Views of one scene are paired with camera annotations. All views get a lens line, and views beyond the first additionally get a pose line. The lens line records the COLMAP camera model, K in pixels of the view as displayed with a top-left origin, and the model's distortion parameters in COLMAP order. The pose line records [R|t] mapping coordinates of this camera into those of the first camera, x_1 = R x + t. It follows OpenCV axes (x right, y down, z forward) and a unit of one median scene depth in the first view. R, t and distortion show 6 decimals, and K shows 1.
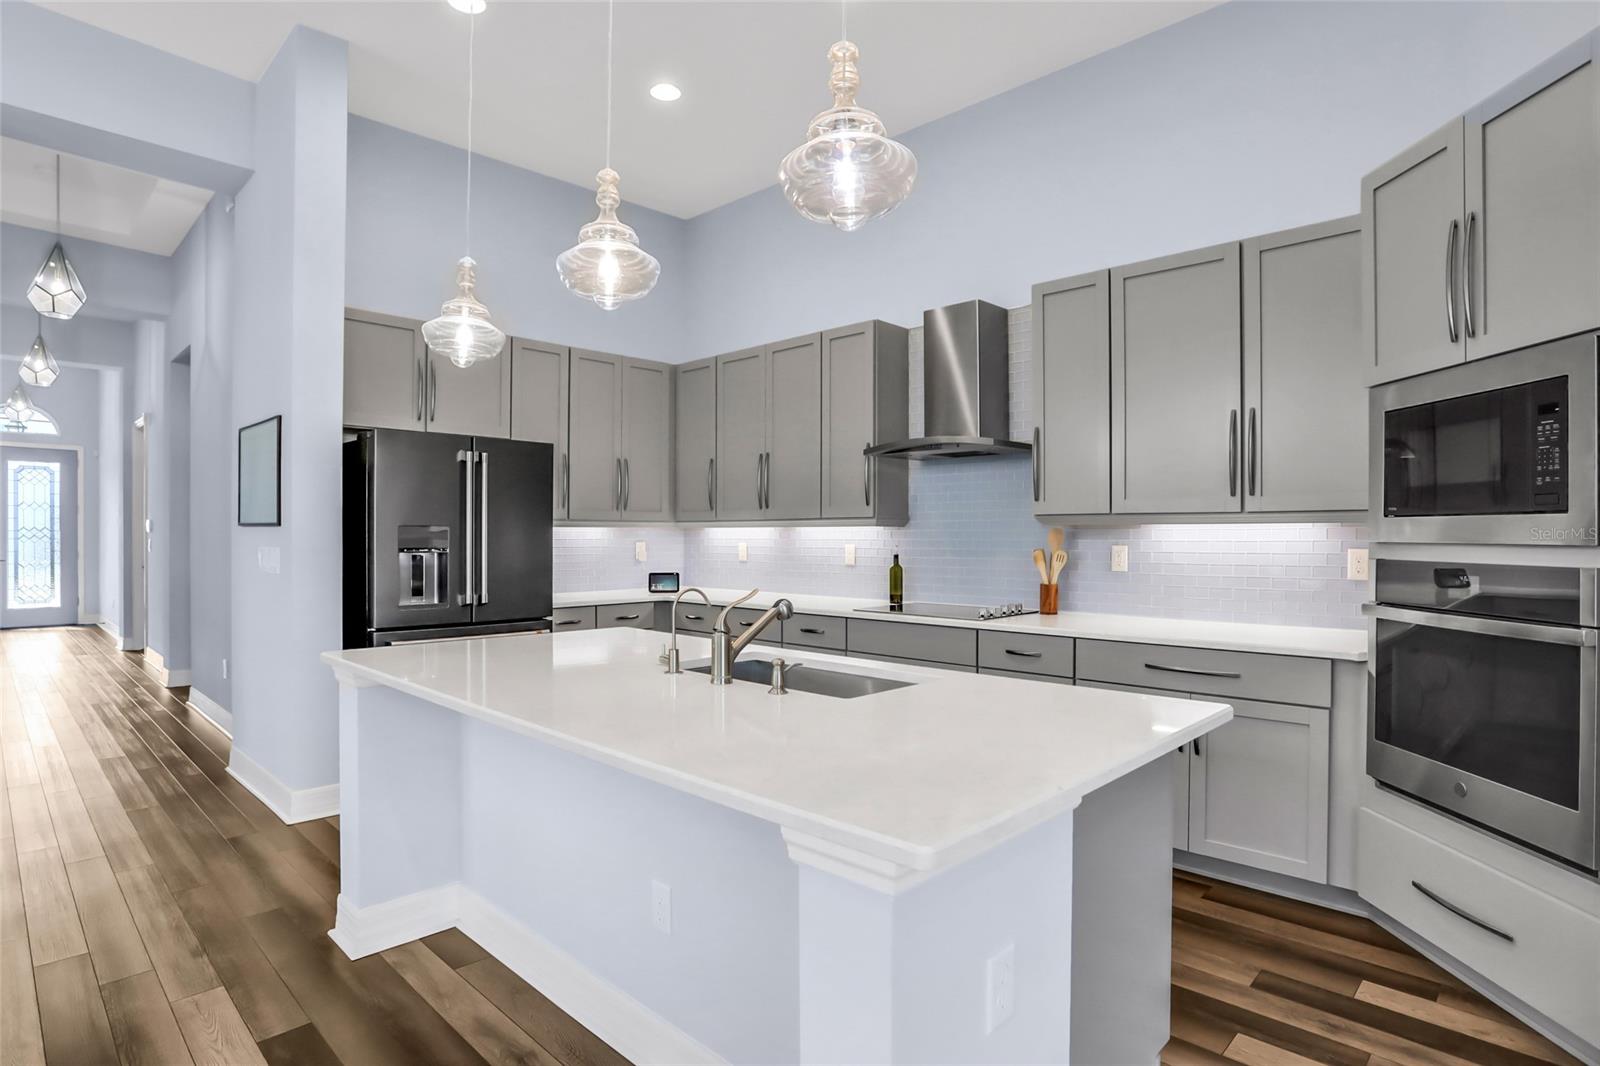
lens RADIAL K [[840.0, 0, 792.7], [0, 840.0, 540.1], [0, 0, 1]] dist [-0.034820, 0.011271]
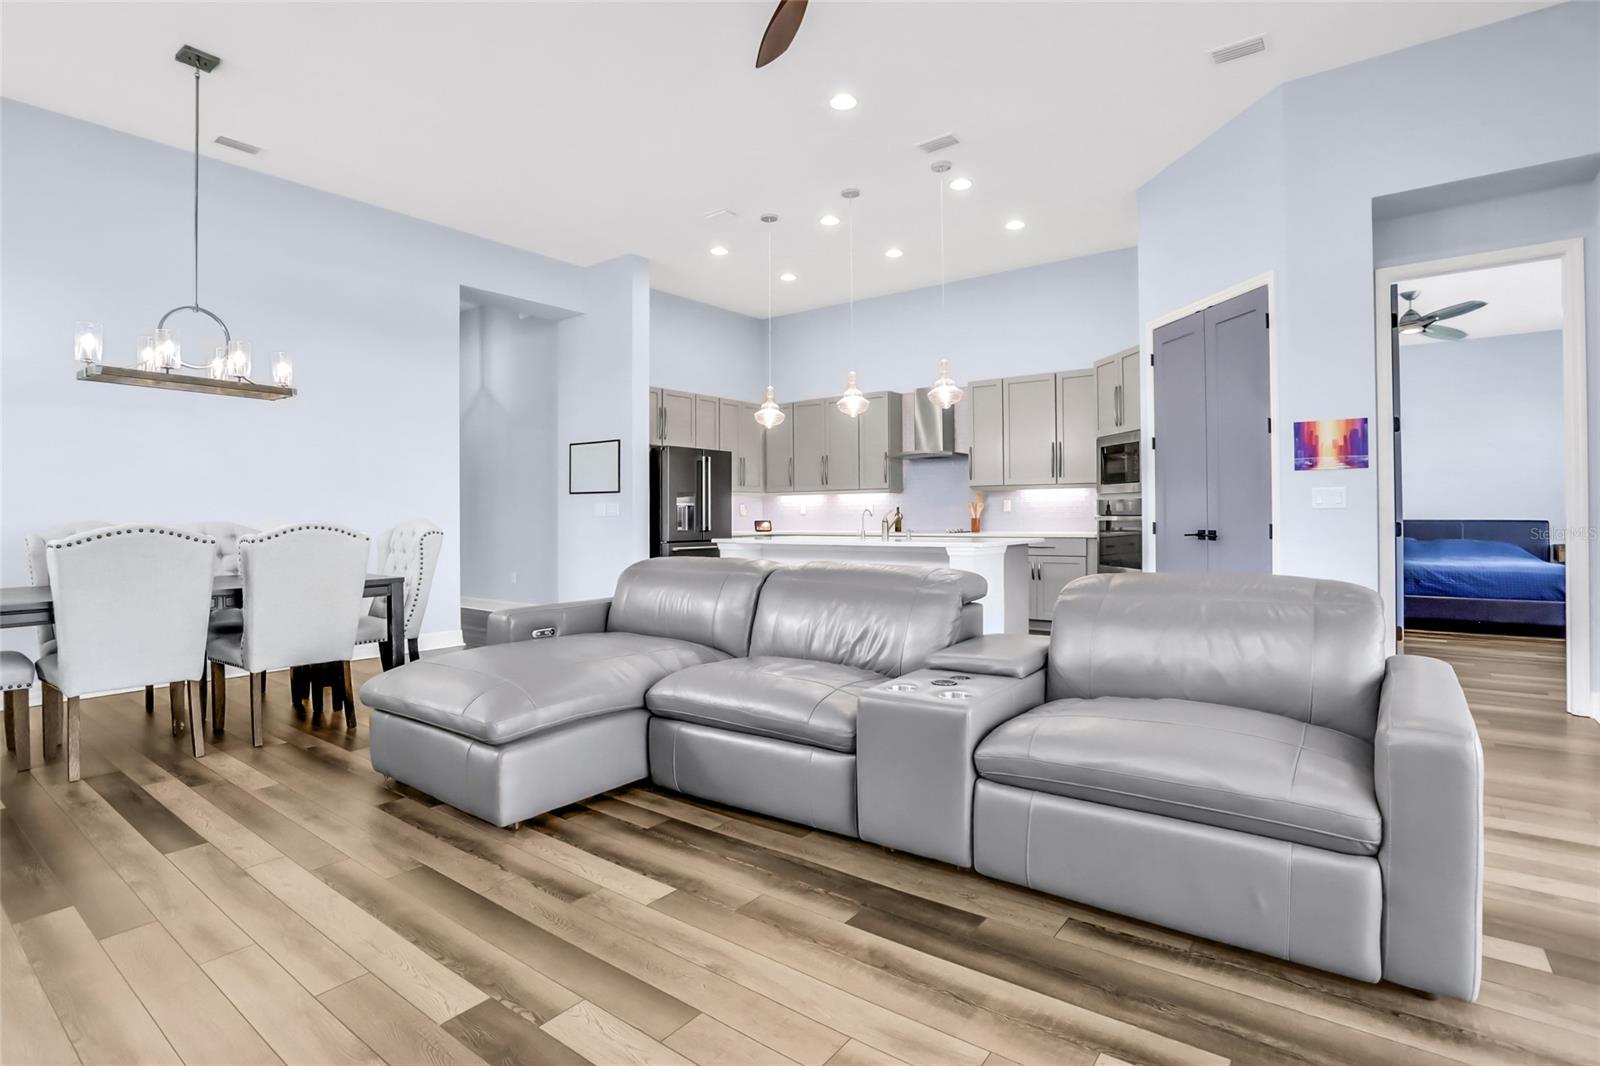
lens RADIAL K [[780.7, 0, 791.9], [0, 780.7, 511.6], [0, 0, 1]] dist [-0.029706, 0.007289]
pose [[0.990660, -0.008638, 0.136081, -0.384352], [0.010167, 0.999893, -0.010549, 0.045149], [-0.135976, 0.011834, 0.990641, -0.819219]]
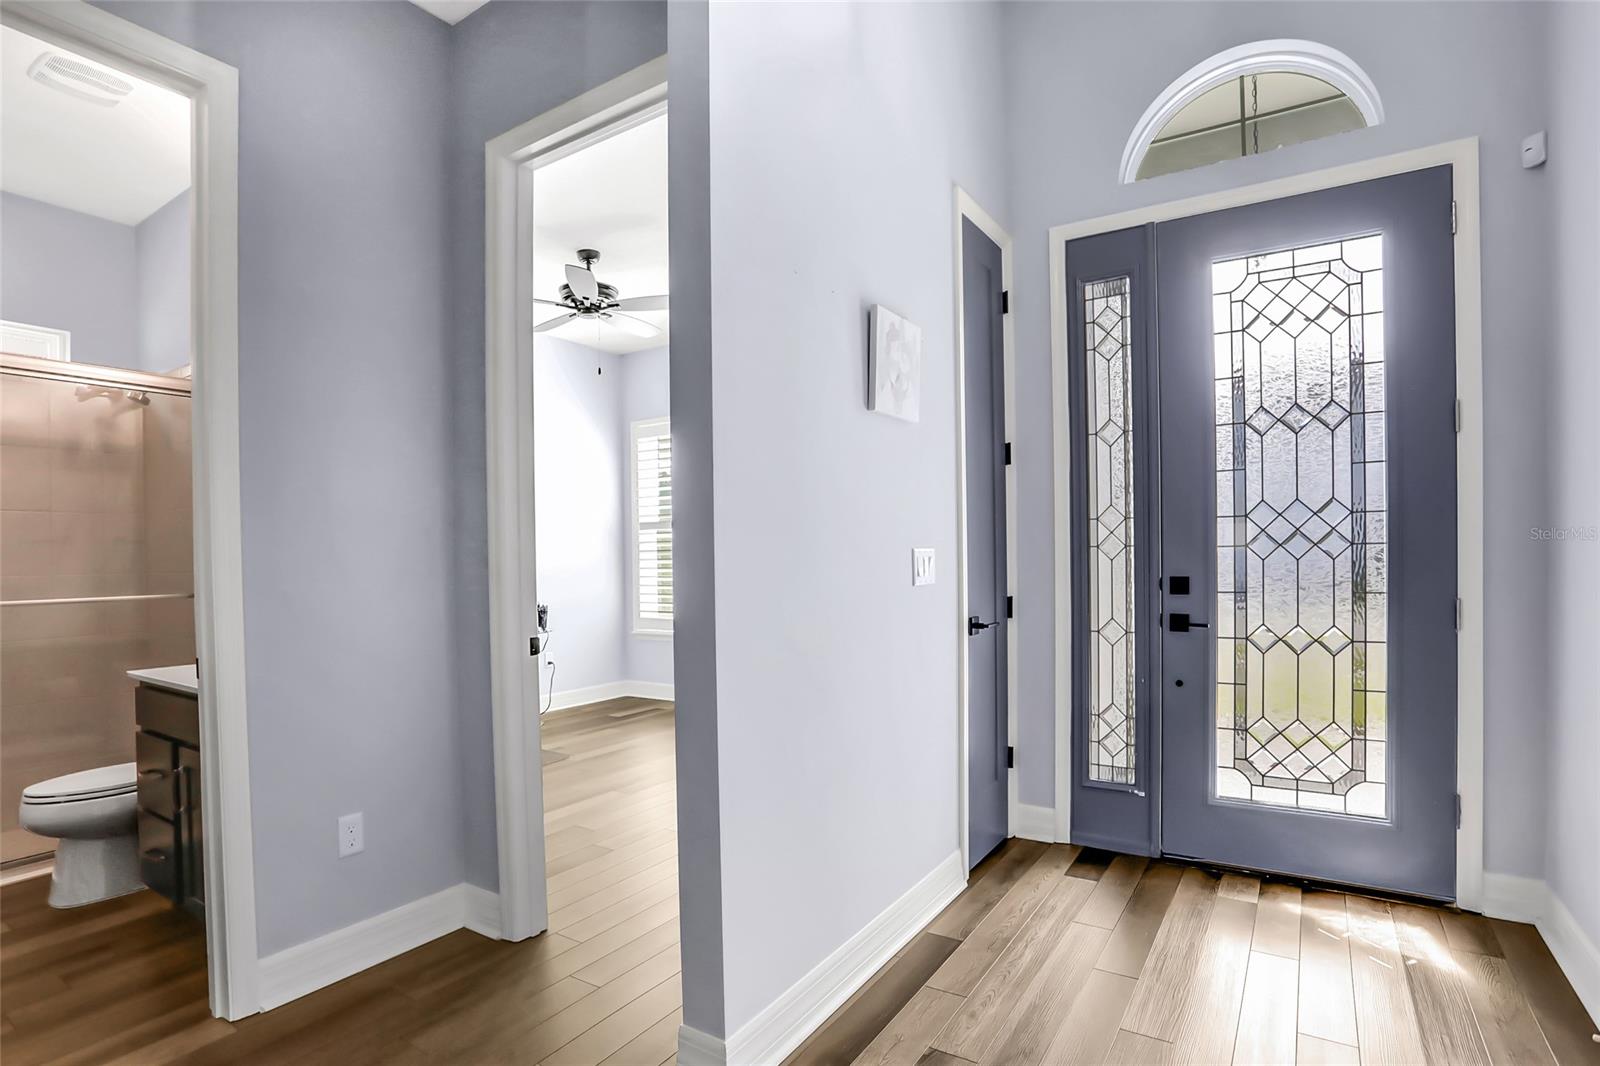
lens RADIAL K [[780.7, 0, 805.8], [0, 780.7, 549.0], [0, 0, 1]] dist [-0.029706, 0.007289]
pose [[0.214603, -0.005435, -0.976686, -1.547764], [-0.001246, 0.999982, -0.005838, 0.003815], [0.976701, 0.002470, 0.214592, 1.718274]]
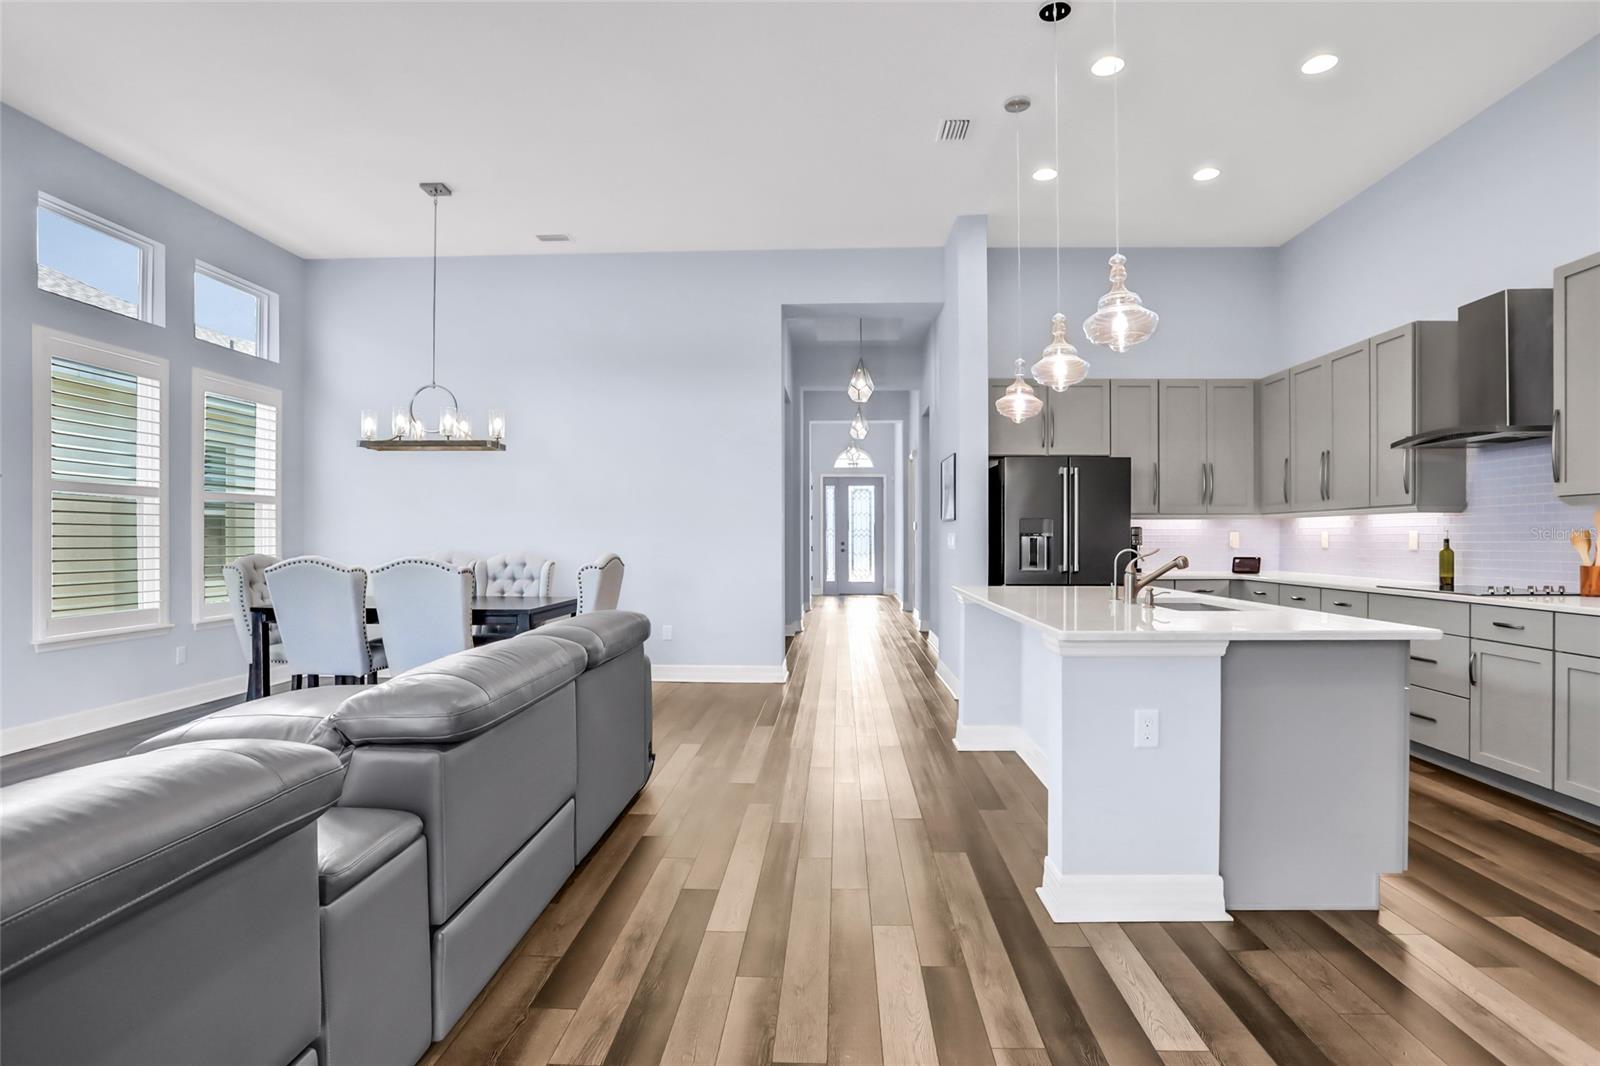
lens RADIAL K [[840.0, 0, 823.2], [0, 840.0, 529.7], [0, 0, 1]] dist [-0.034820, 0.011271]
pose [[0.692132, -0.010320, -0.721697, 0.330715], [-0.002110, 0.999865, -0.016322, 0.024315], [0.721768, 0.012819, 0.692017, -0.279238]]
